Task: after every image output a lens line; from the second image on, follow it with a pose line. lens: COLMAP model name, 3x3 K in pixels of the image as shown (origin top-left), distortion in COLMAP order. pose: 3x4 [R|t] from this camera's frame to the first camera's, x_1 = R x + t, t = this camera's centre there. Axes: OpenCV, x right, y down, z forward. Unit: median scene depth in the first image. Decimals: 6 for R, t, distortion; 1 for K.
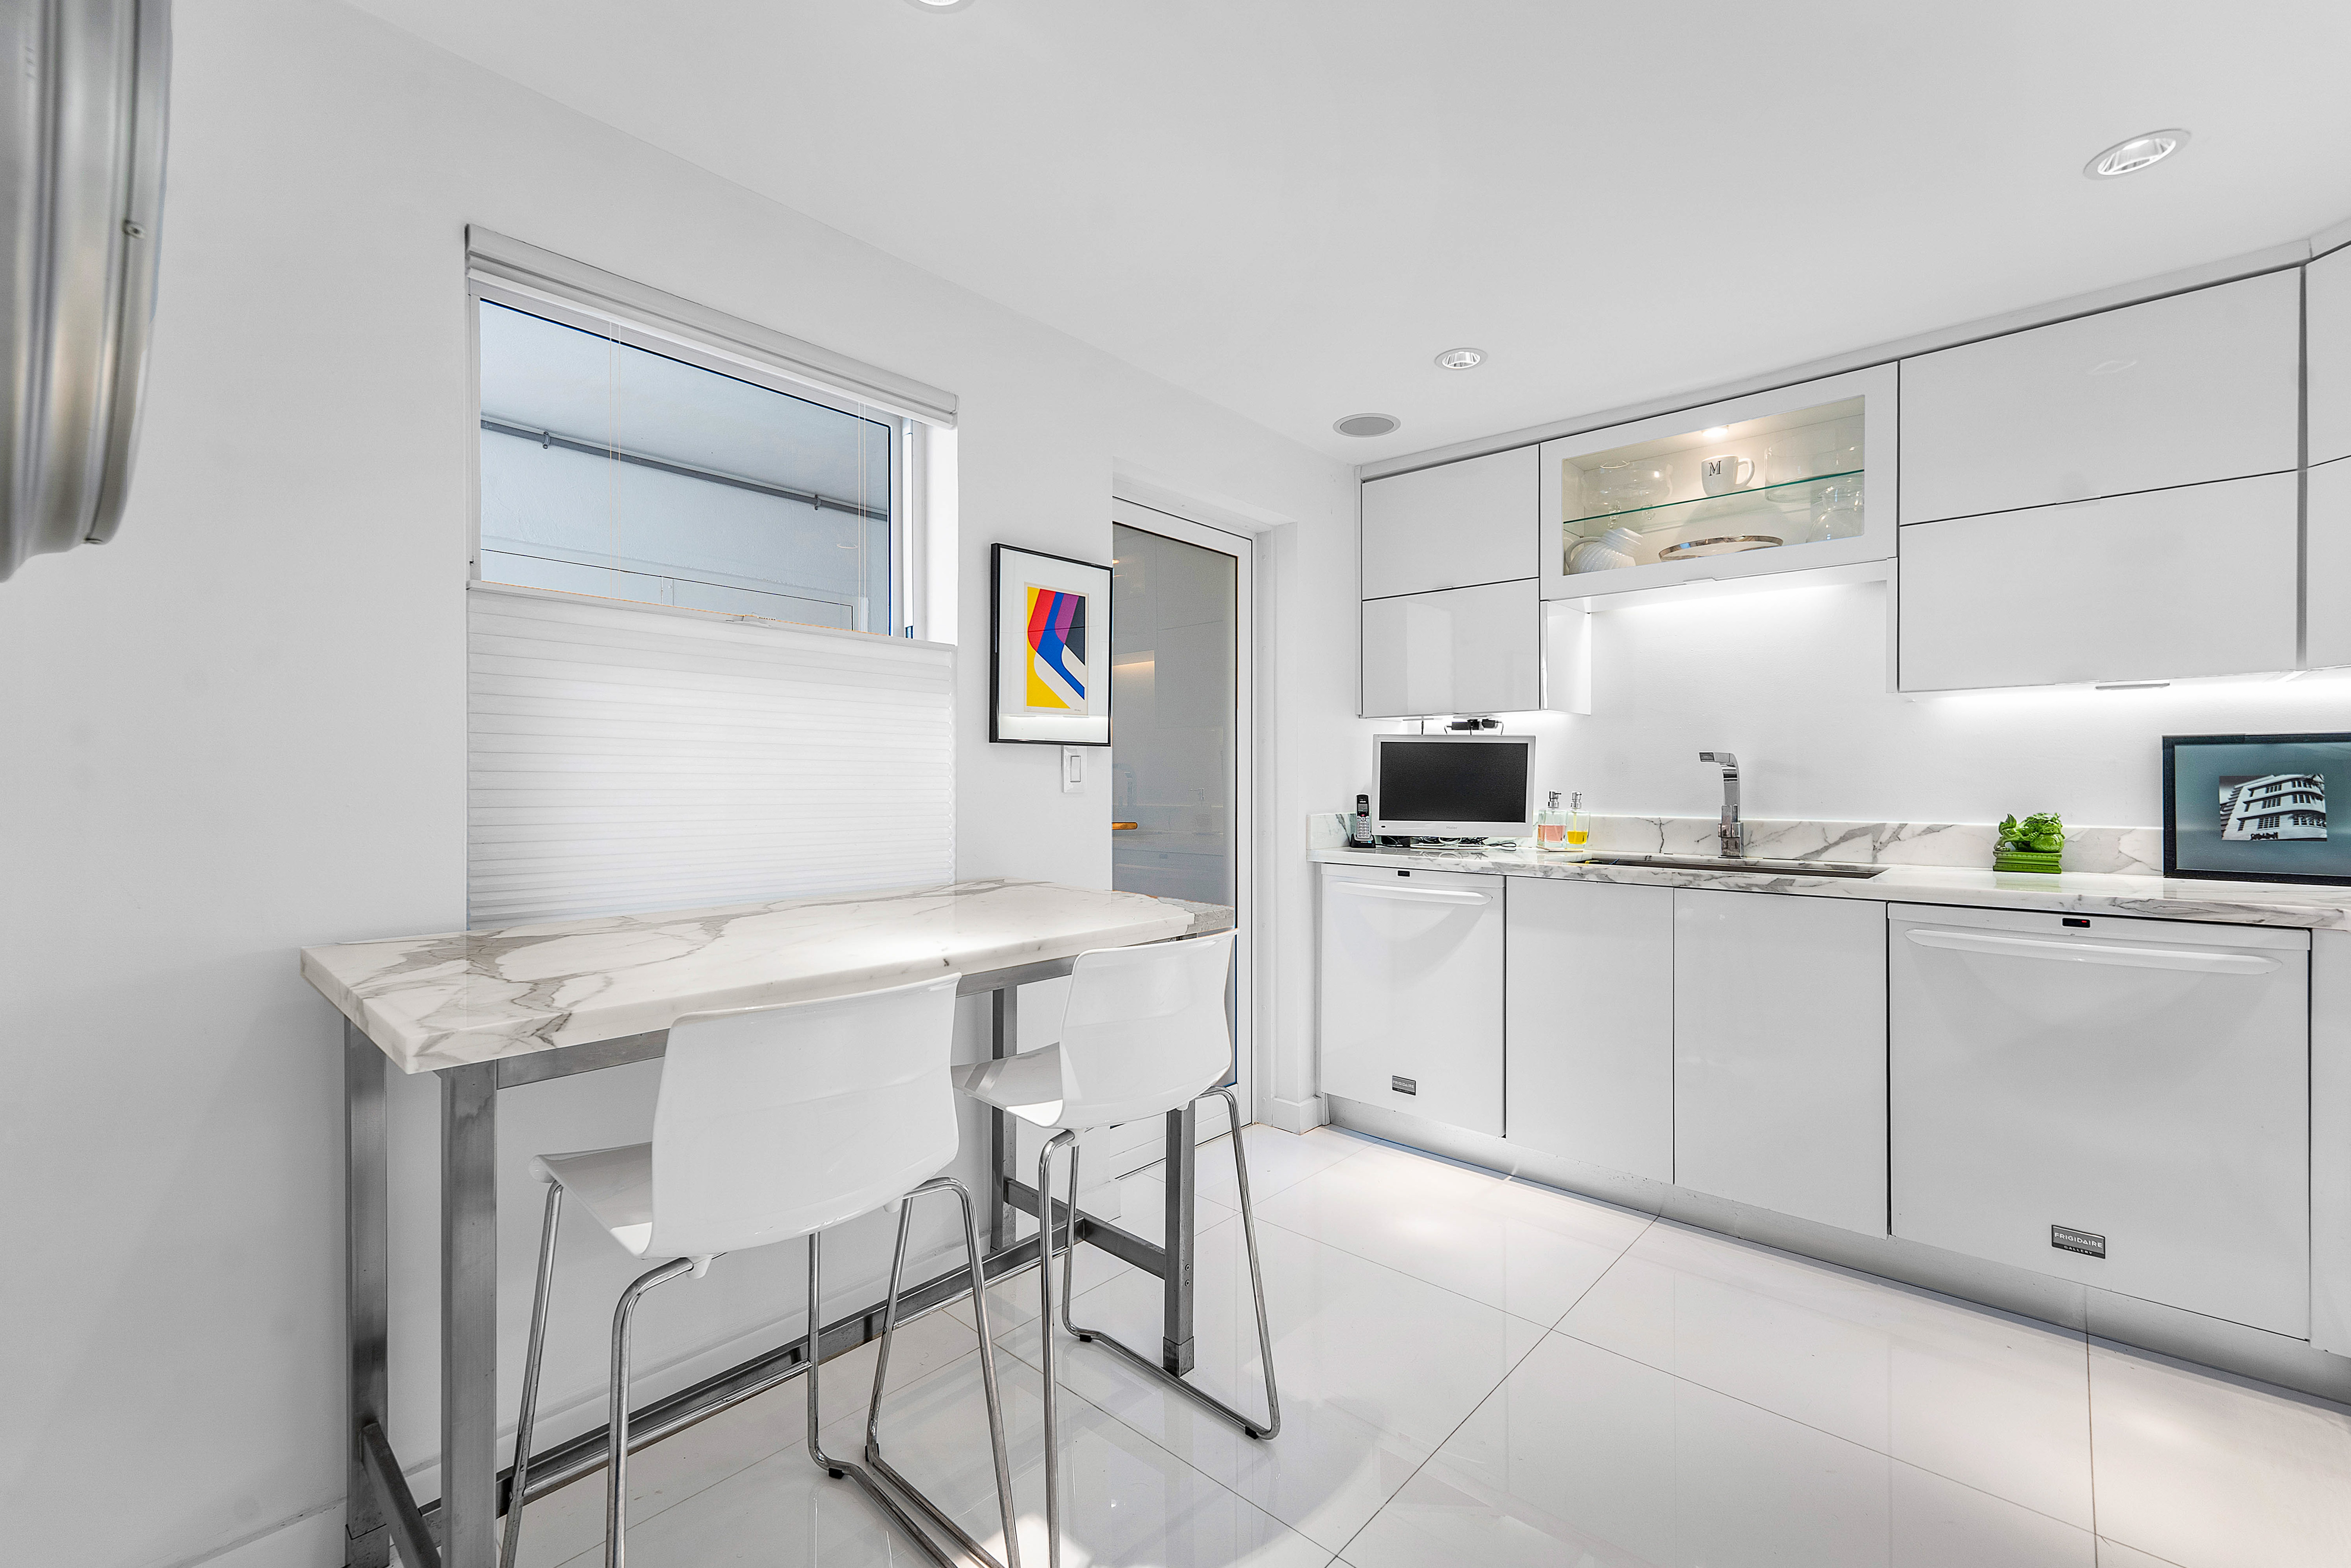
lens RADIAL K [[983.7, 0, 1194.2], [0, 983.7, 785.3], [0, 0, 1]] dist [0.001530, 0.000475]
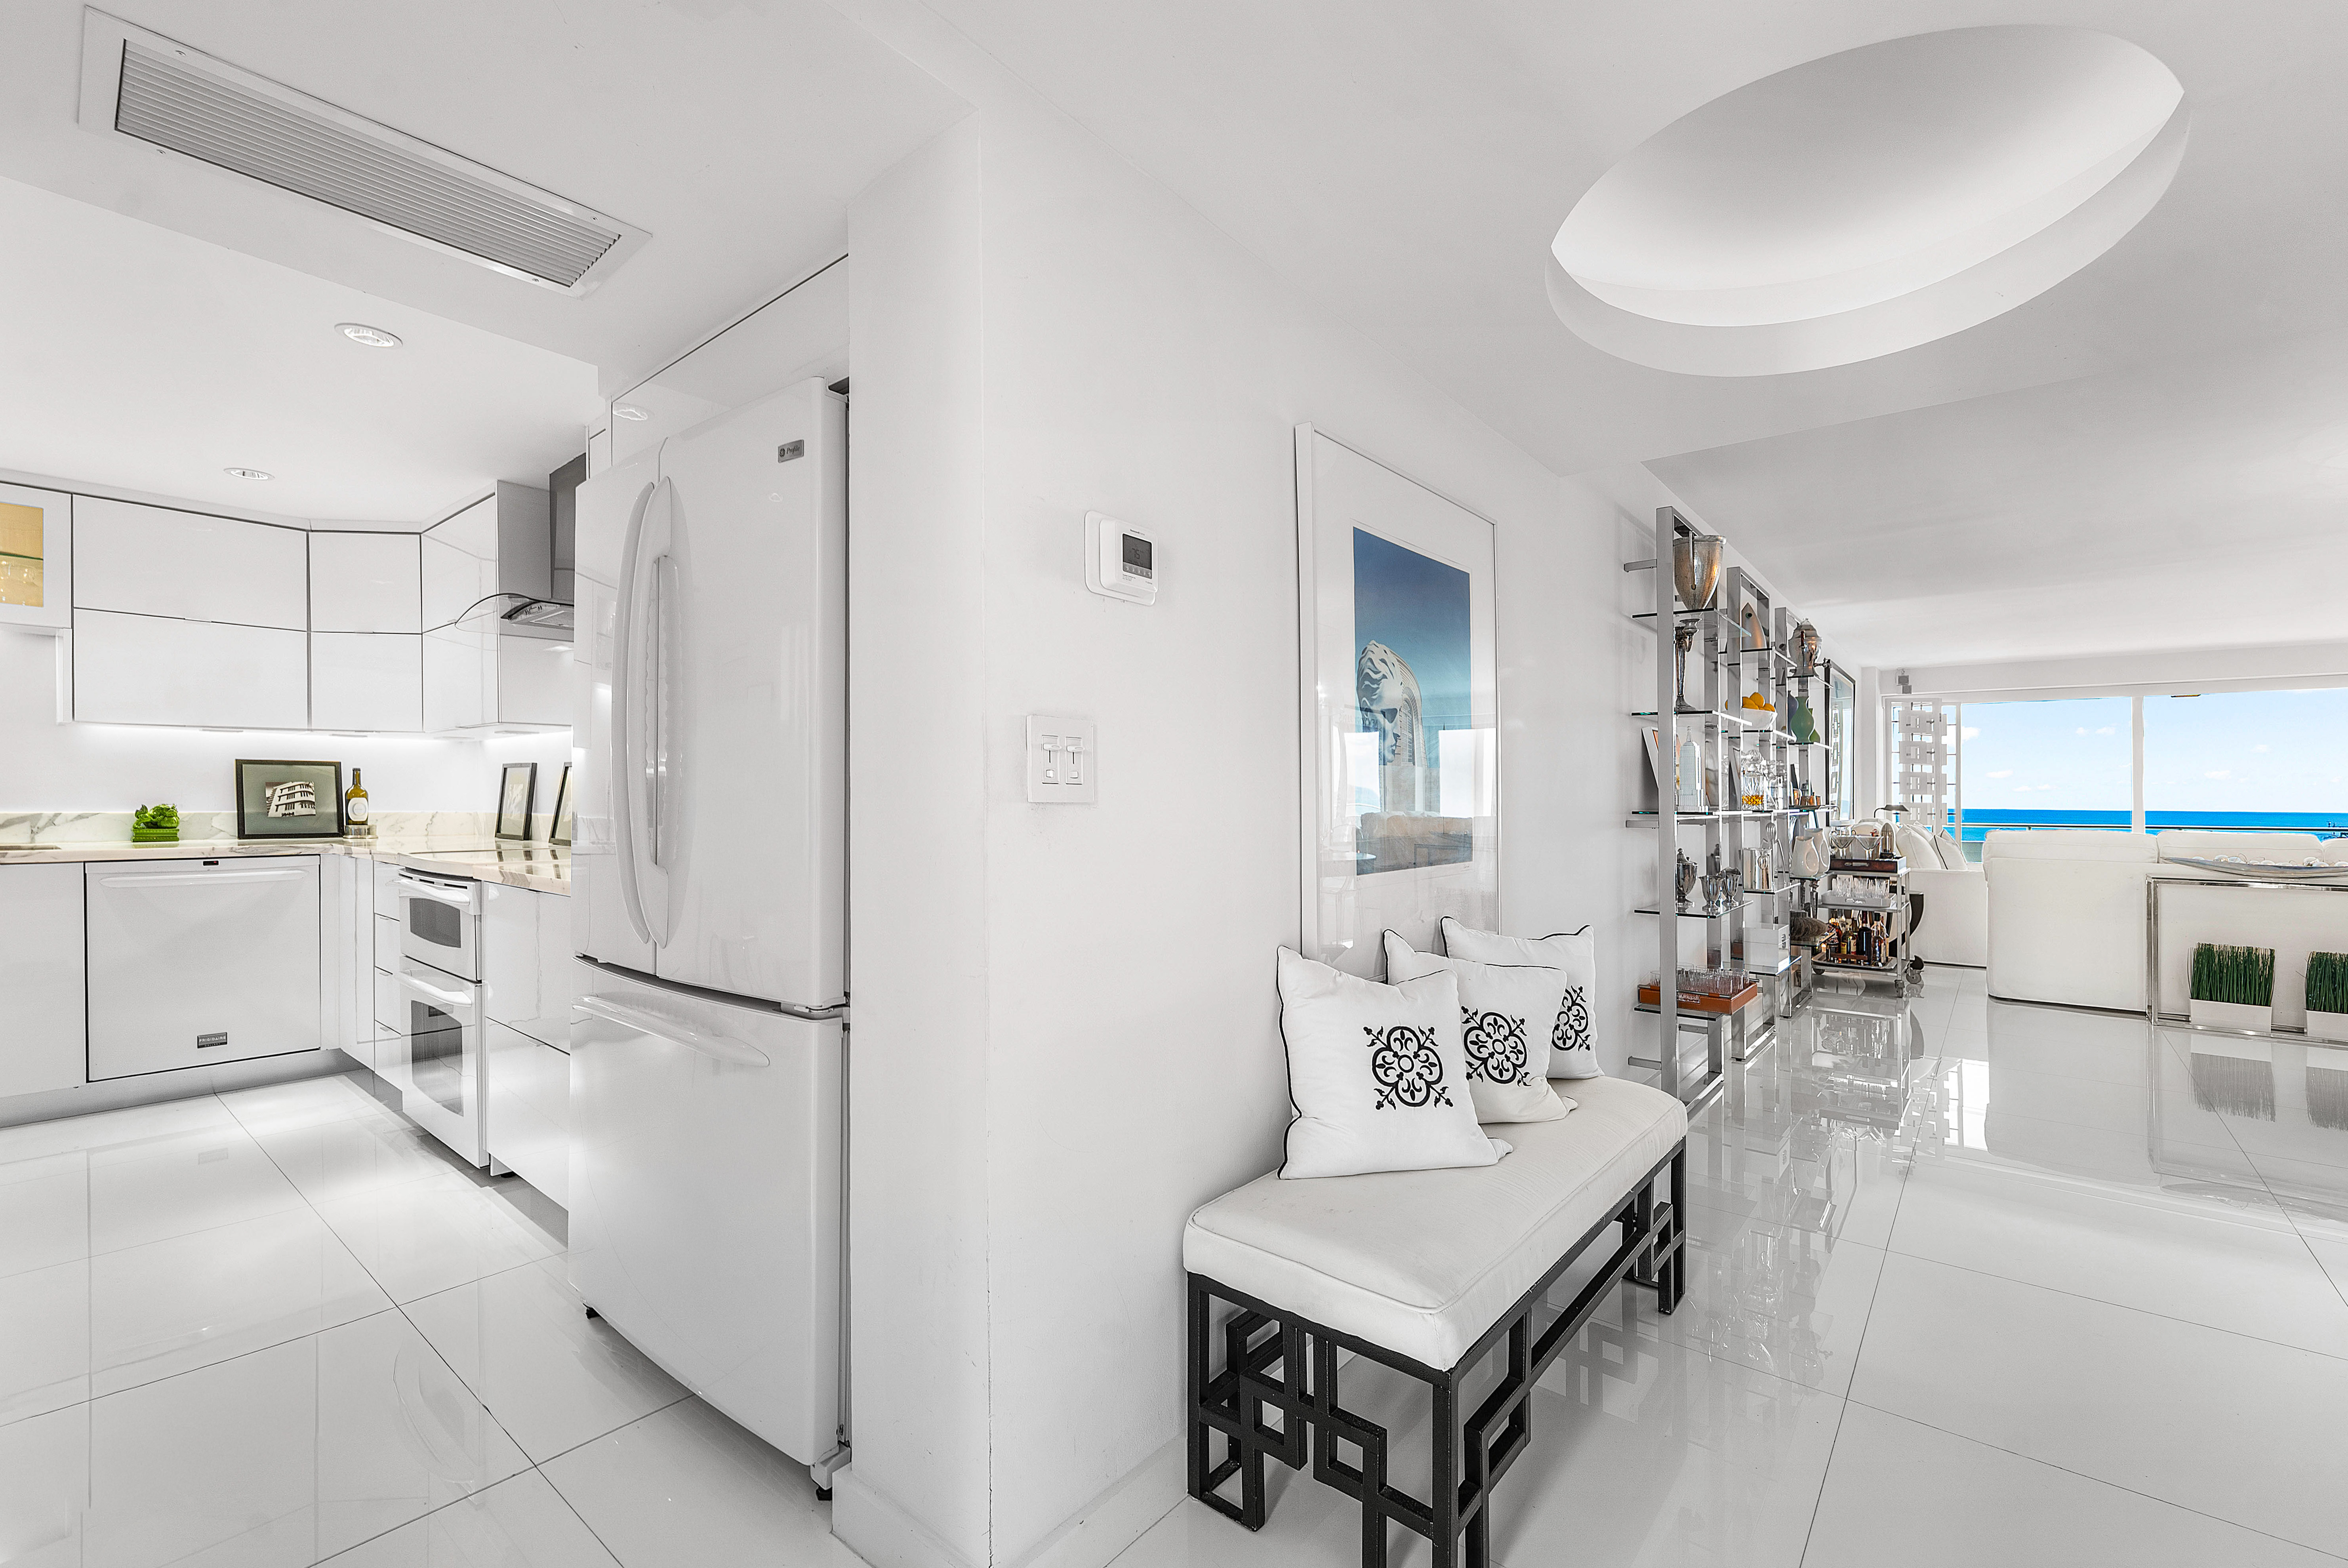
lens RADIAL K [[904.9, 0, 1077.0], [0, 904.9, 806.0], [0, 0, 1]] dist [0.000701, 0.000059]
pose [[-0.029081, -0.013857, 0.999481, -0.579519], [-0.008988, 0.999867, 0.013601, -0.000918], [-0.999537, -0.008588, -0.029202, -0.385596]]
